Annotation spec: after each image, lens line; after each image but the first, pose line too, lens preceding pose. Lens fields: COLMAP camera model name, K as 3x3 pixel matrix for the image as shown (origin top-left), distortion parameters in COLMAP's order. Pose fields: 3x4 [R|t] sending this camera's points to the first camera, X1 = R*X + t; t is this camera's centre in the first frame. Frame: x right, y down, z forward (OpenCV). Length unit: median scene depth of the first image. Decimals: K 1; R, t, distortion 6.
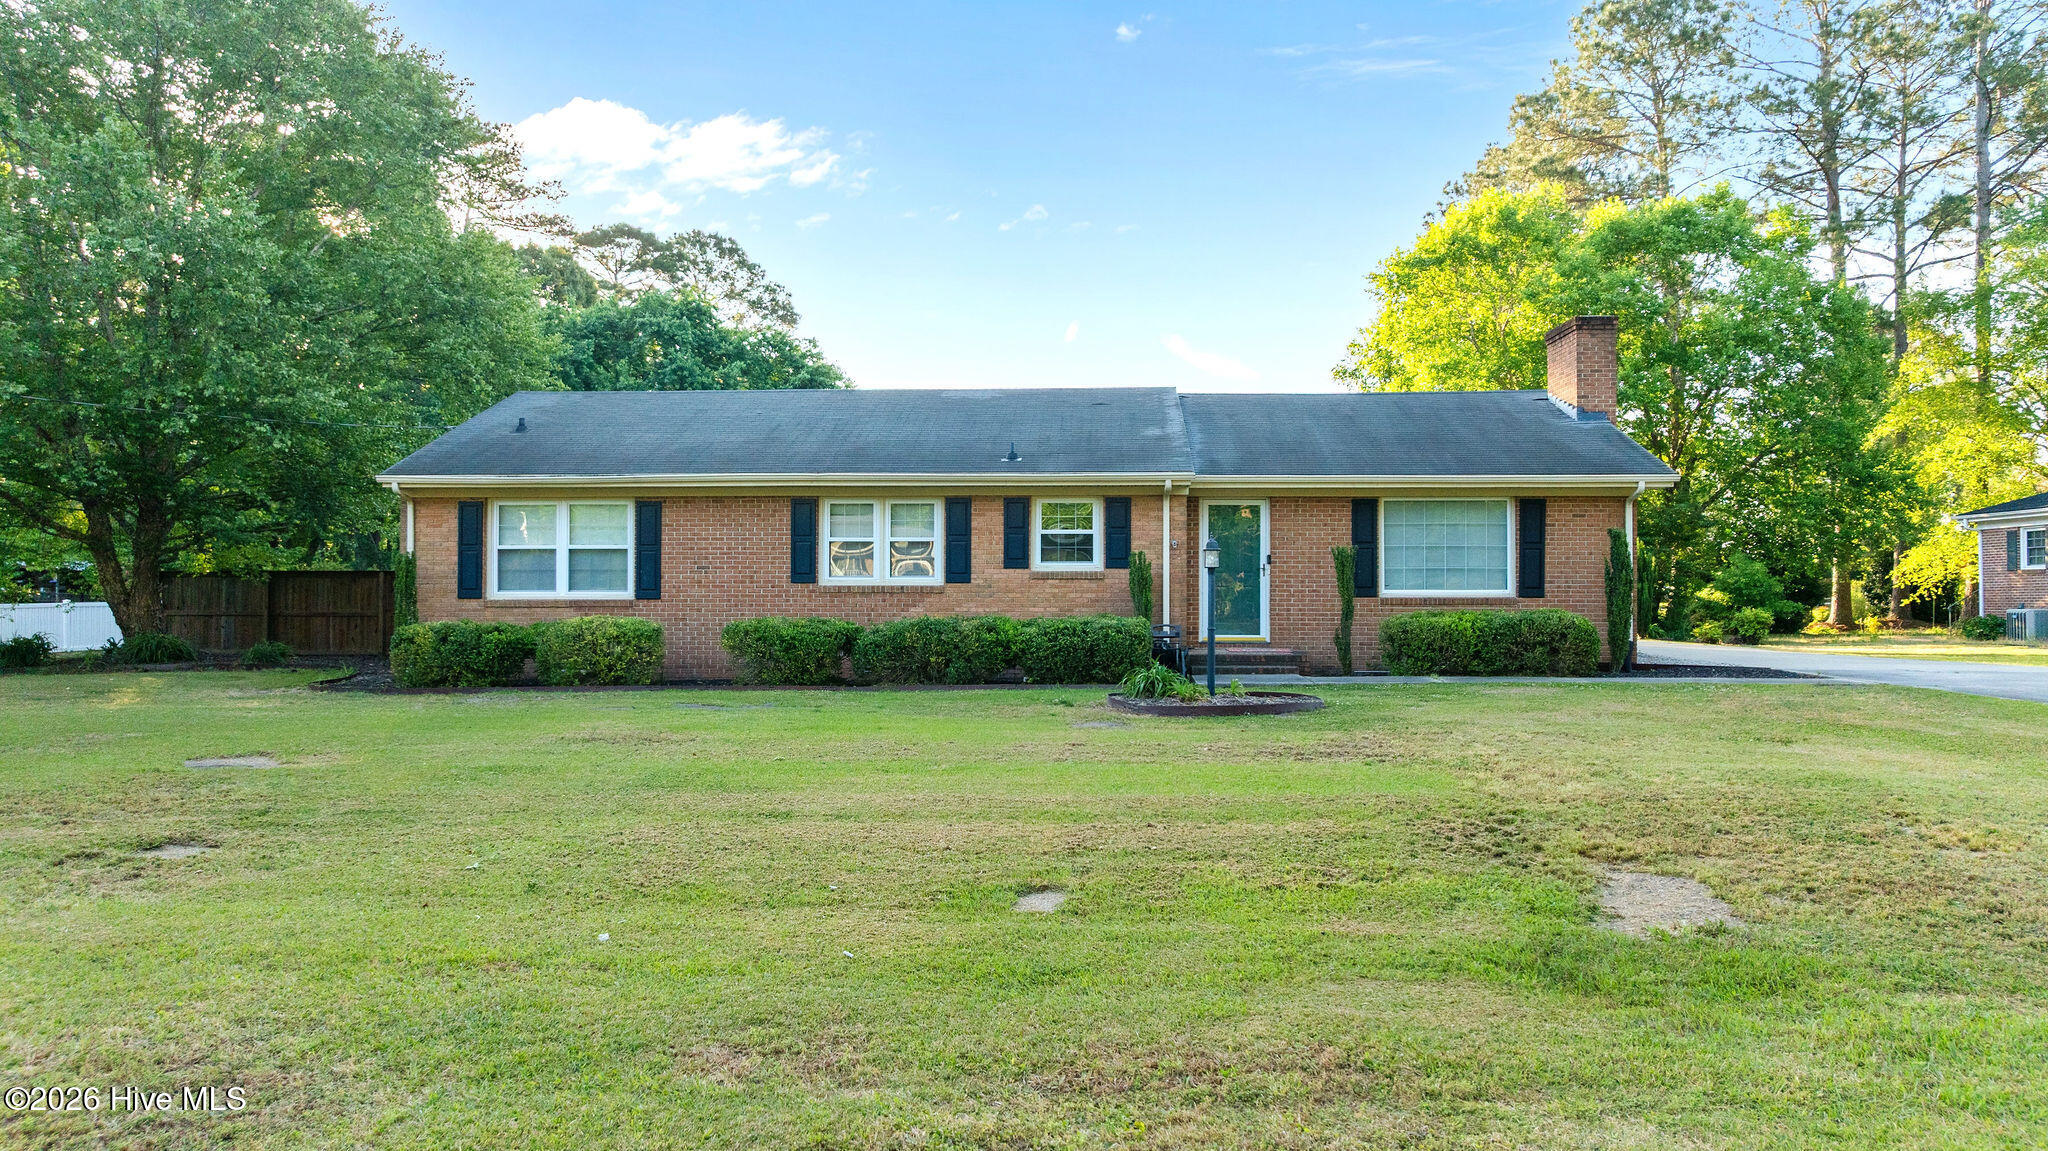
lens RADIAL K [[1453.8, 0, 1004.1], [0, 1453.8, 575.0], [0, 0, 1]] dist [-0.022602, 0.000747]
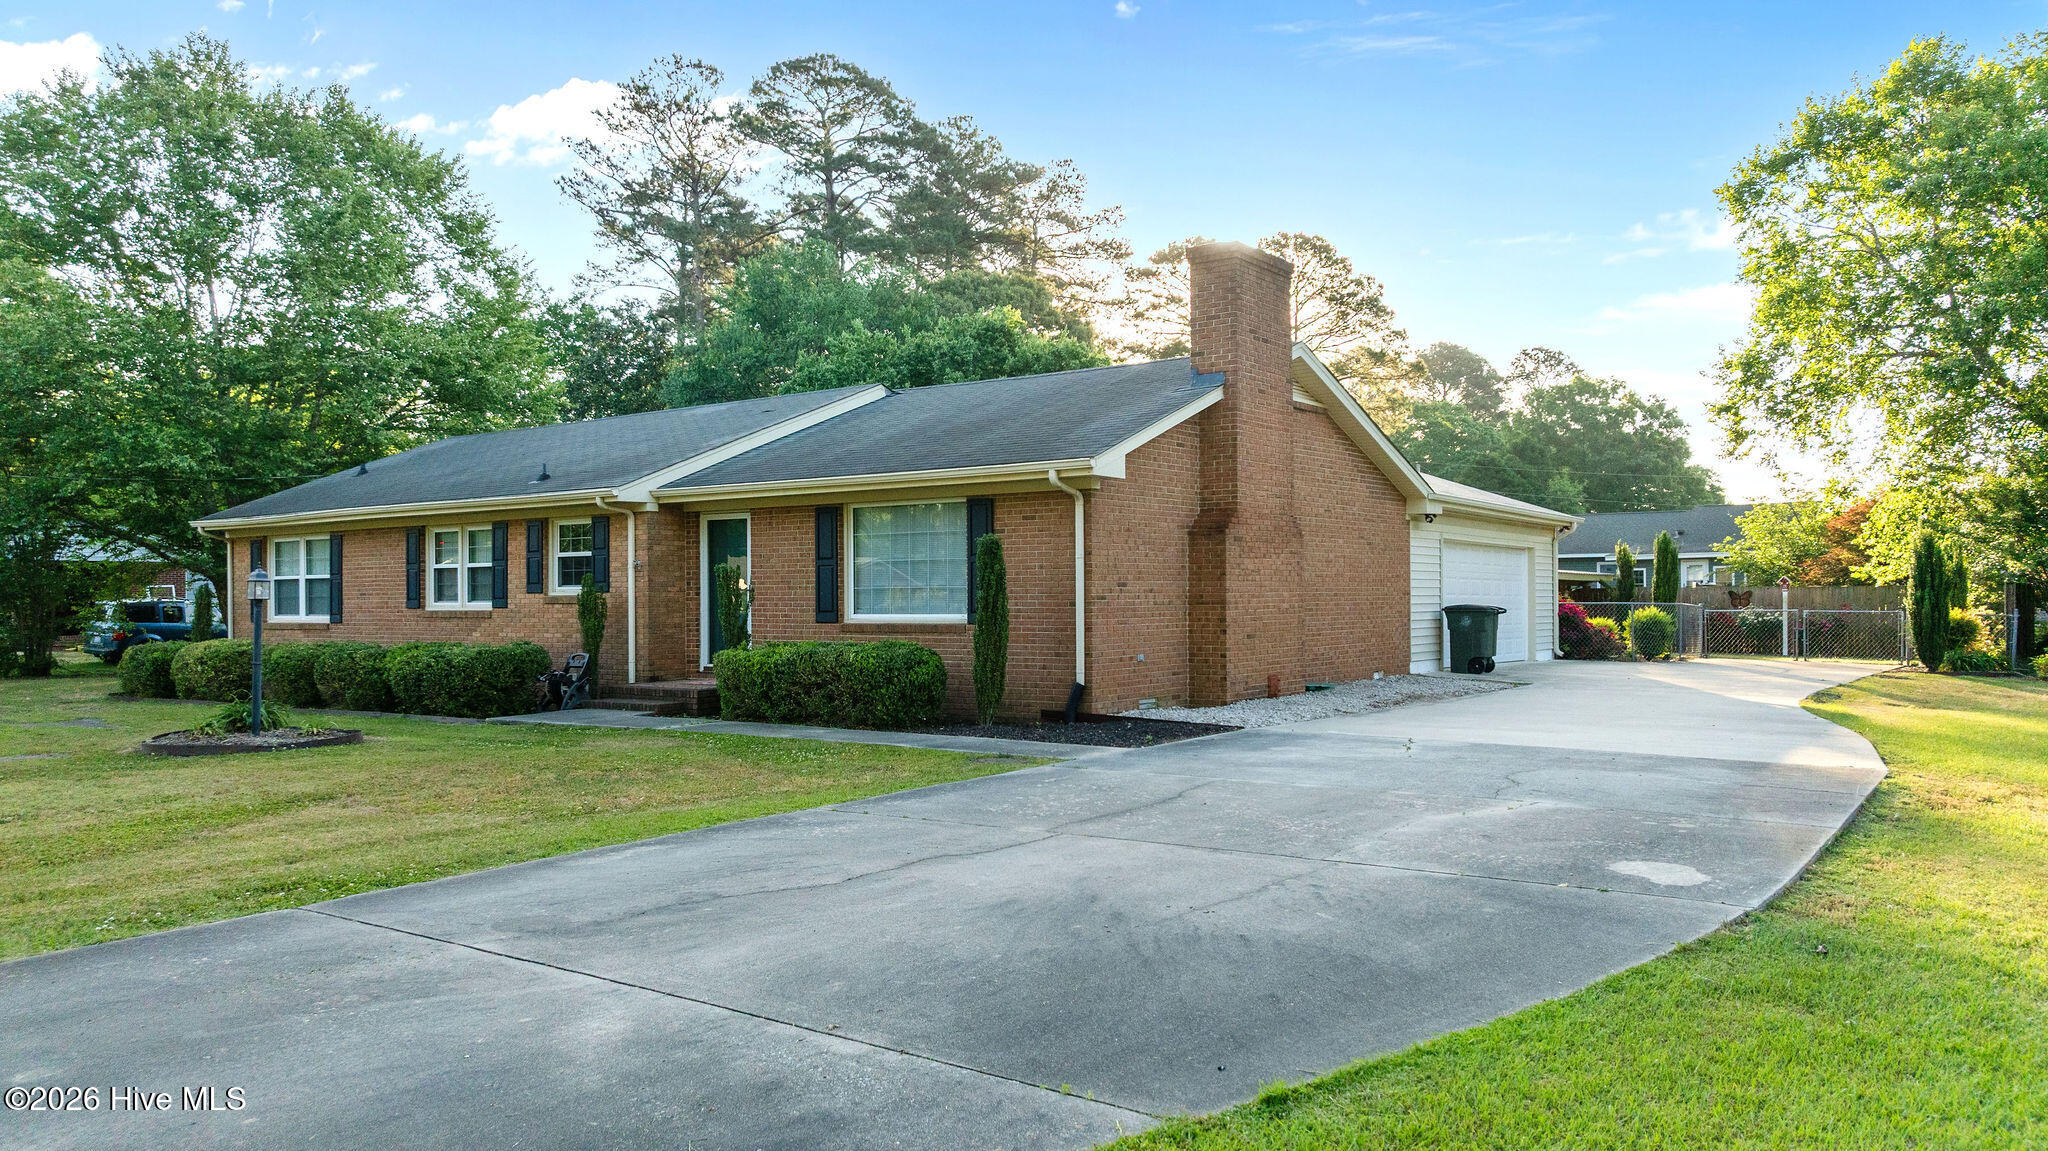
lens RADIAL K [[1453.8, 0, 1016.0], [0, 1453.8, 592.3], [0, 0, 1]] dist [-0.022602, 0.000747]
pose [[0.834900, -0.008525, -0.550336, 0.813019], [0.013280, 0.999901, 0.004657, -0.005250], [0.550242, -0.011197, 0.834930, 0.354326]]
